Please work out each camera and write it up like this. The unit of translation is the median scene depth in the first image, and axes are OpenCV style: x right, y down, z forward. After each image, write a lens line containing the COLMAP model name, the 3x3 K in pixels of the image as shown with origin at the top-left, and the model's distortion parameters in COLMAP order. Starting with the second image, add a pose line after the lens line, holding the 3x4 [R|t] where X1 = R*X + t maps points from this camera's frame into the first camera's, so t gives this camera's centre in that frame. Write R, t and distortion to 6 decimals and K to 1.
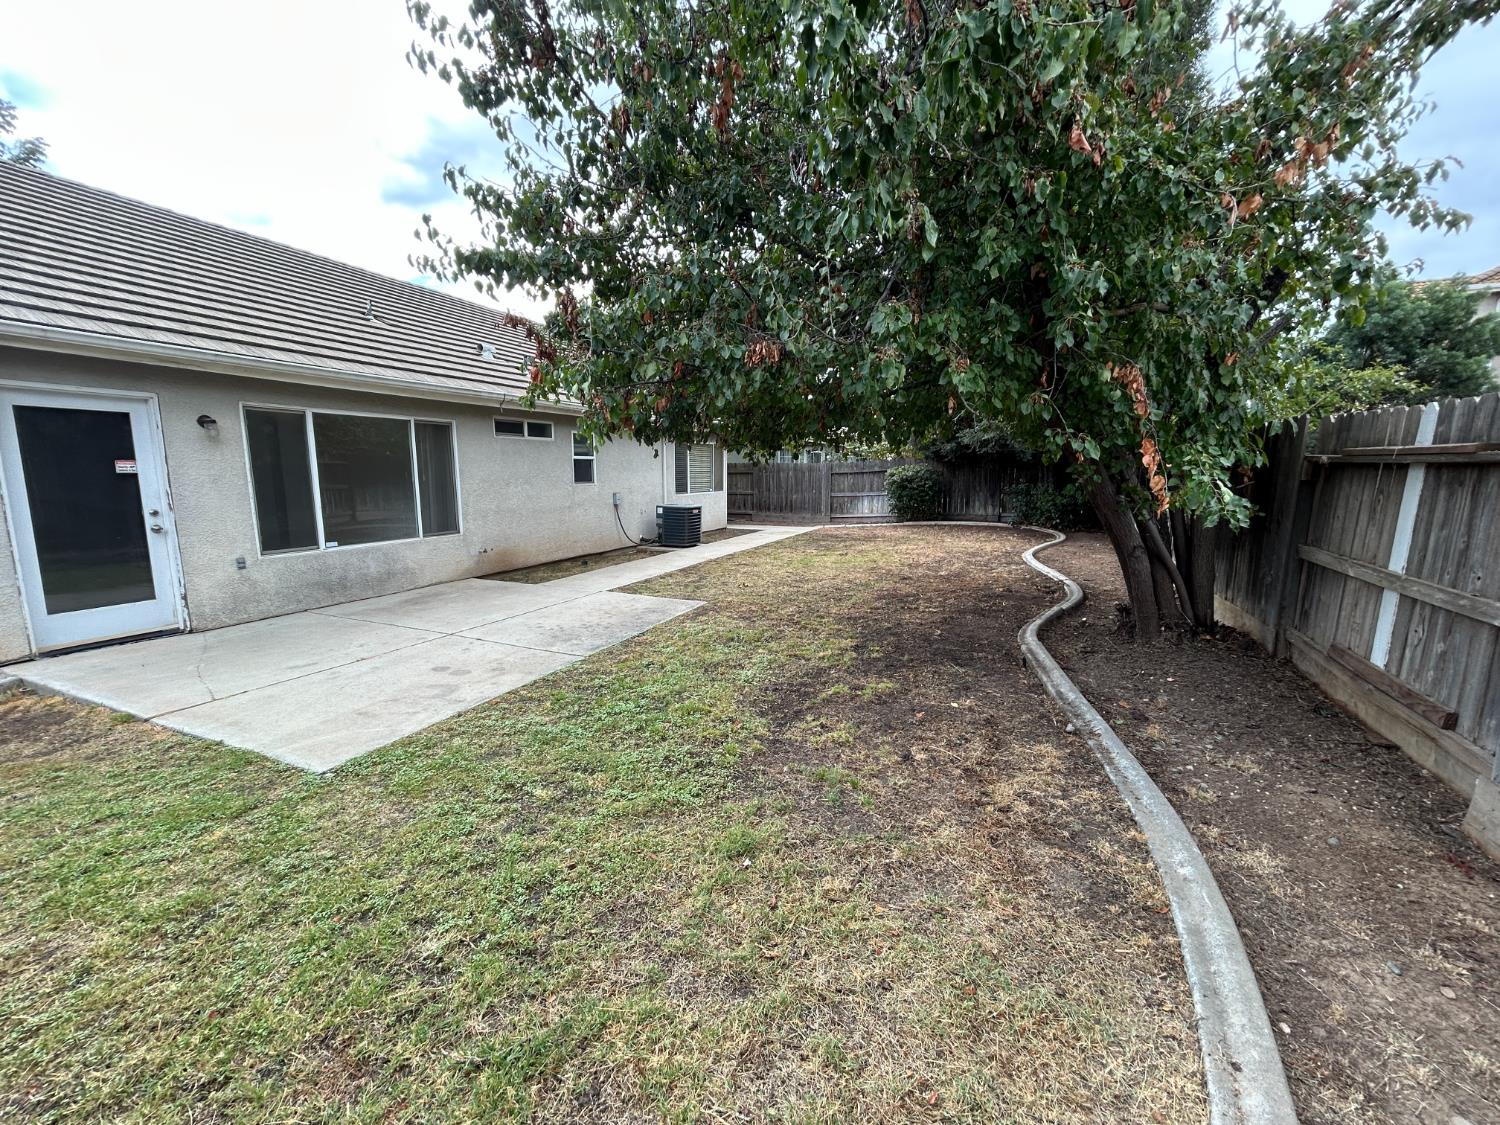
lens RADIAL K [[604.3, 0, 751.8], [0, 604.3, 561.3], [0, 0, 1]] dist [-0.001864, 0.000521]
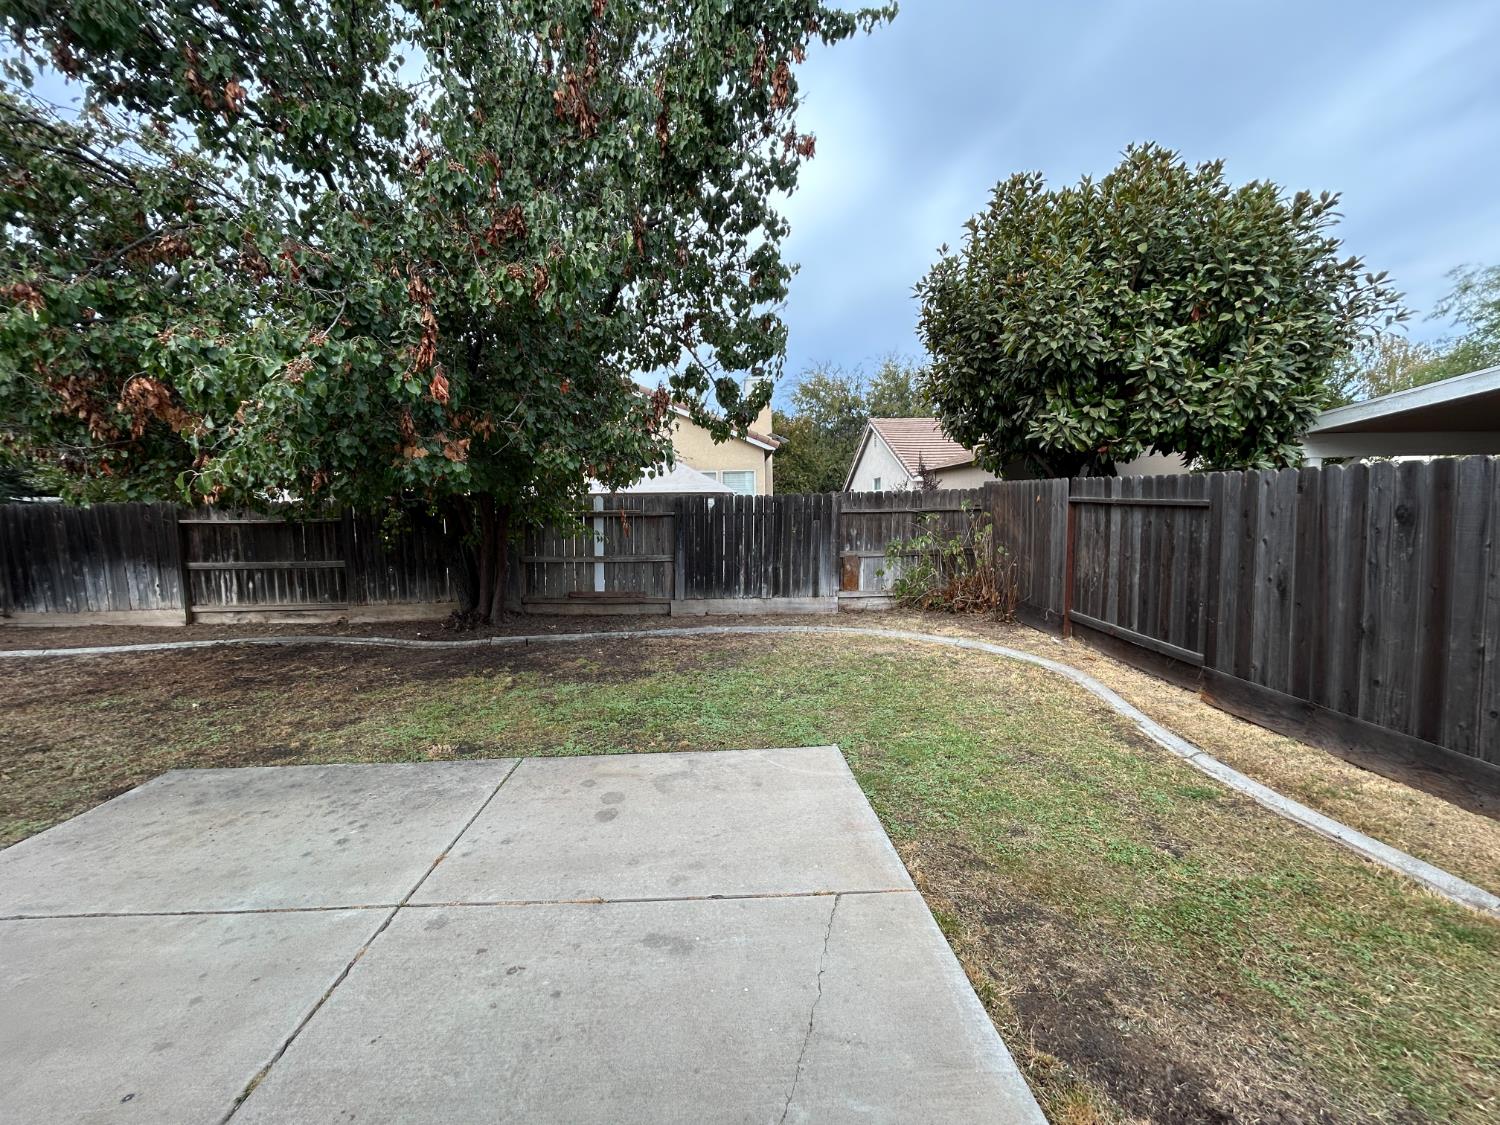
lens RADIAL K [[604.3, 0, 750.4], [0, 604.3, 560.8], [0, 0, 1]] dist [-0.001864, 0.000521]
pose [[-0.442755, -0.065531, 0.894245, -1.186879], [0.152535, 0.977284, 0.147139, -0.181845], [-0.883573, 0.201550, -0.422701, 1.091699]]
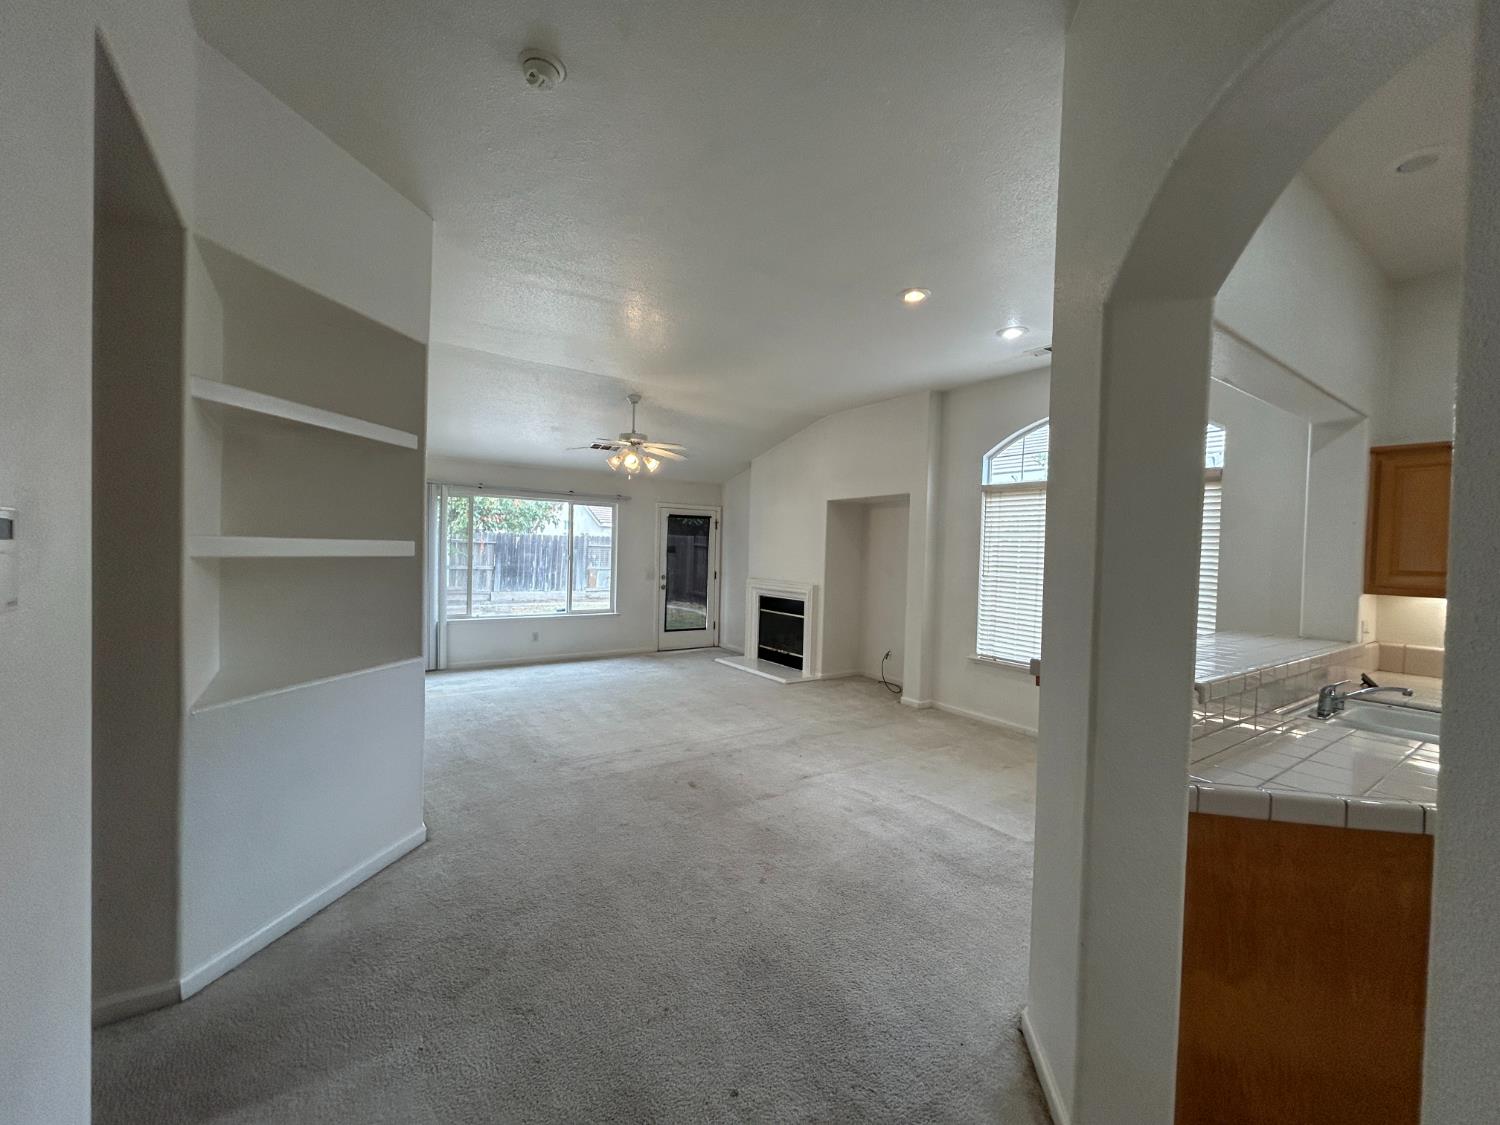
lens RADIAL K [[604.3, 0, 745.8], [0, 604.3, 559.7], [0, 0, 1]] dist [-0.001864, 0.000521]
pose [[-0.846006, -0.030905, 0.532277, -2.352910], [0.054480, 0.988082, 0.143962, -0.400607], [-0.530383, 0.150792, -0.834240, 2.560421]]
